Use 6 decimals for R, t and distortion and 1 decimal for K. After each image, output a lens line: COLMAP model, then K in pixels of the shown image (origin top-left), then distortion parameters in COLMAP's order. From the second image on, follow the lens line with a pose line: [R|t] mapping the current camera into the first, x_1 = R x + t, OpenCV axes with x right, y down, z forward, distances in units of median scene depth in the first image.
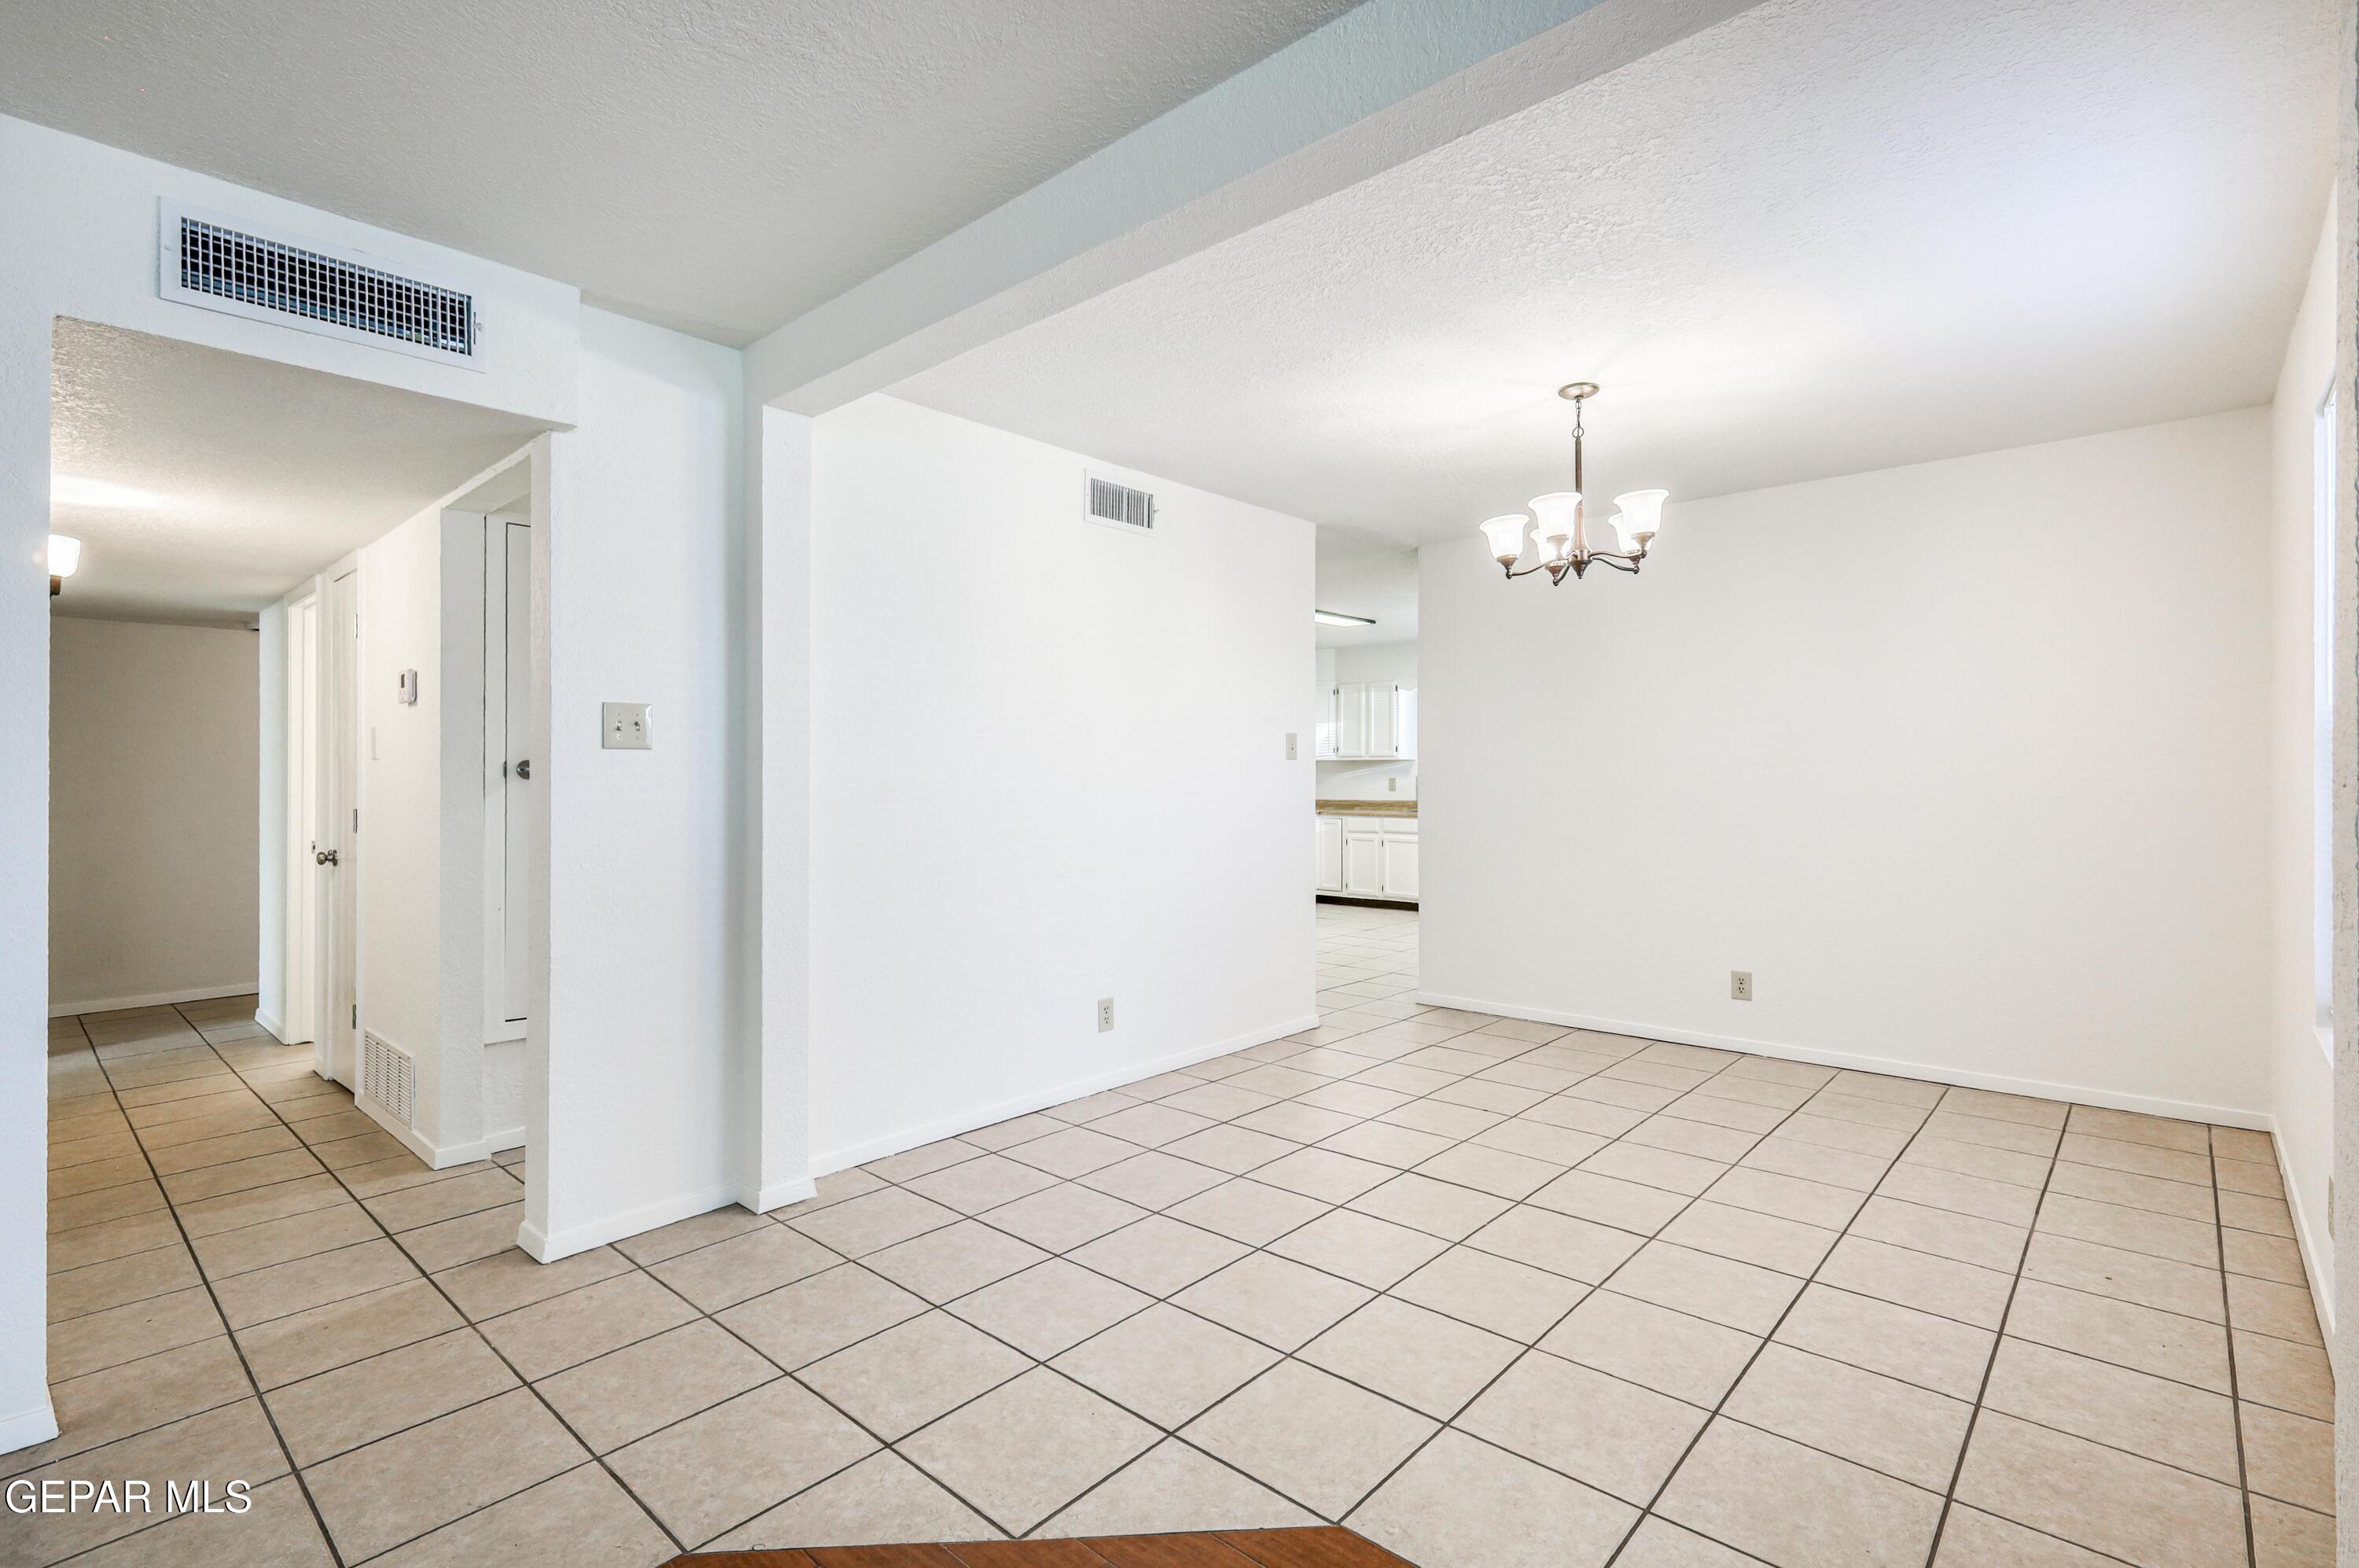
lens RADIAL K [[1089.9, 0, 1172.8], [0, 1089.9, 777.3], [0, 0, 1]] dist [0.005501, -0.000362]
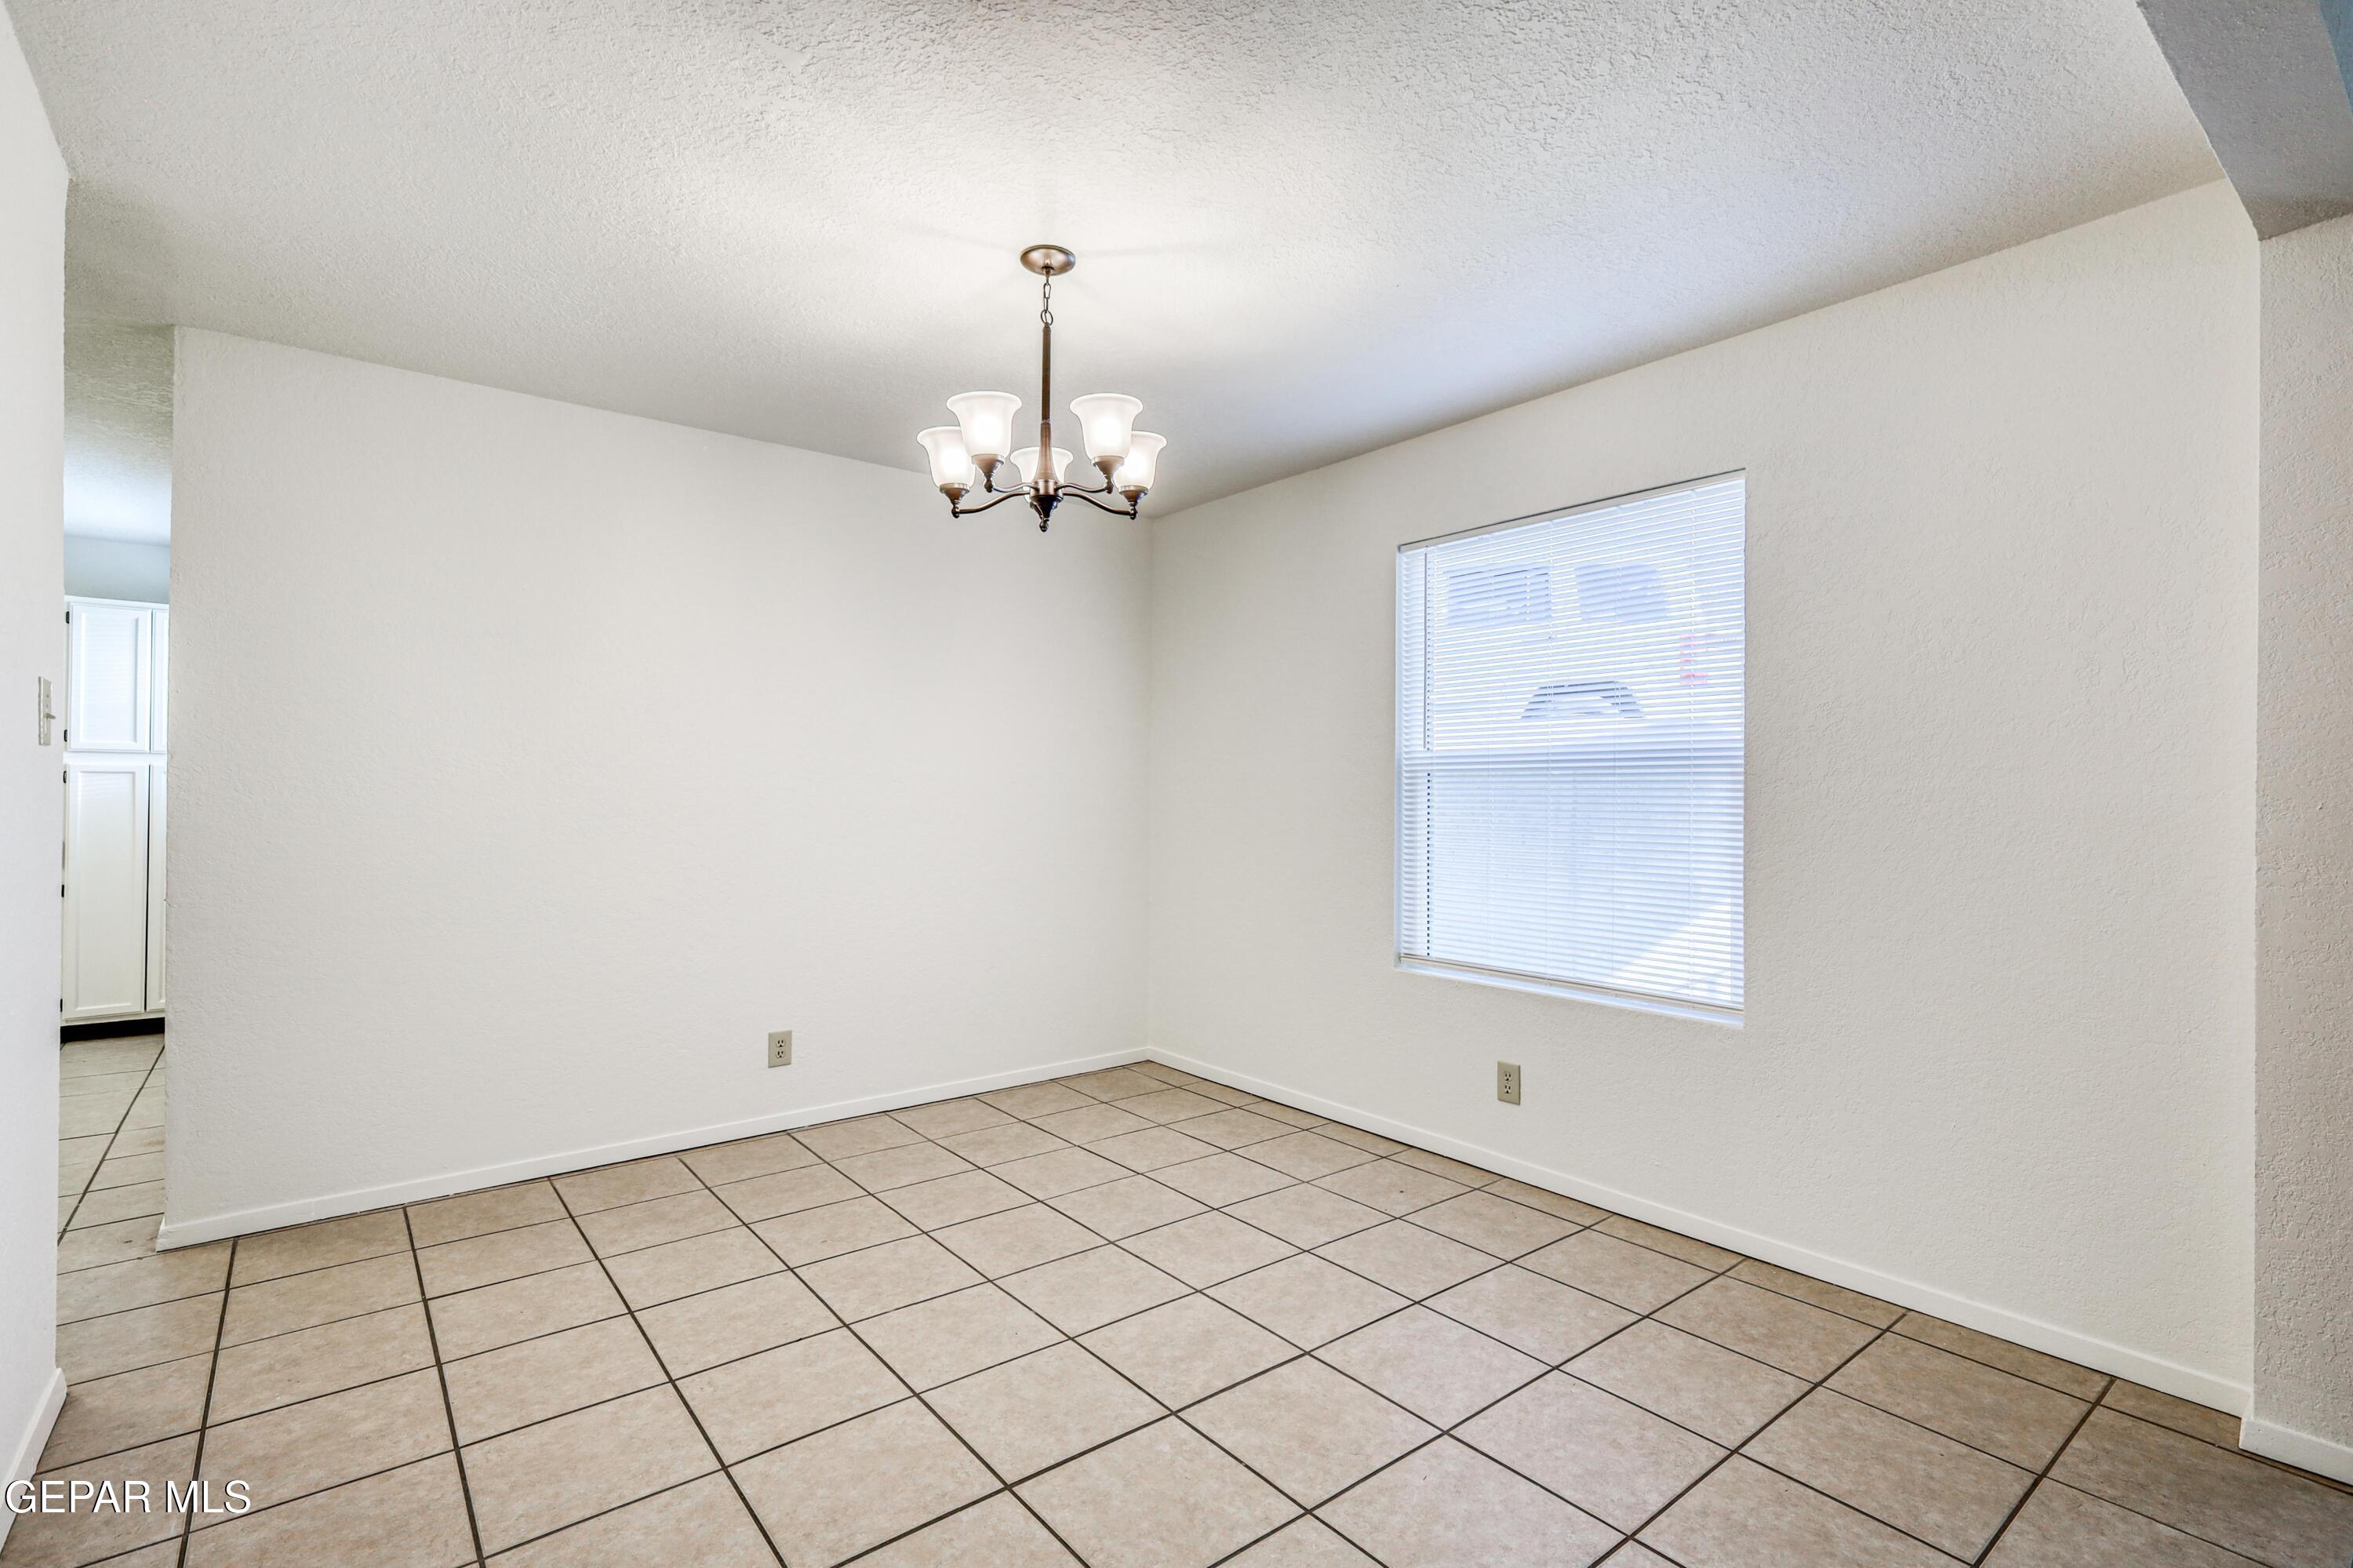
lens RADIAL K [[1087.1, 0, 1172.5], [0, 1087.1, 783.8], [0, 0, 1]] dist [0.005501, -0.000362]
pose [[0.156383, 0.012723, 0.987615, -1.757136], [-0.004137, 0.999917, -0.012226, 0.017042], [-0.987688, -0.002174, 0.156422, 4.355005]]
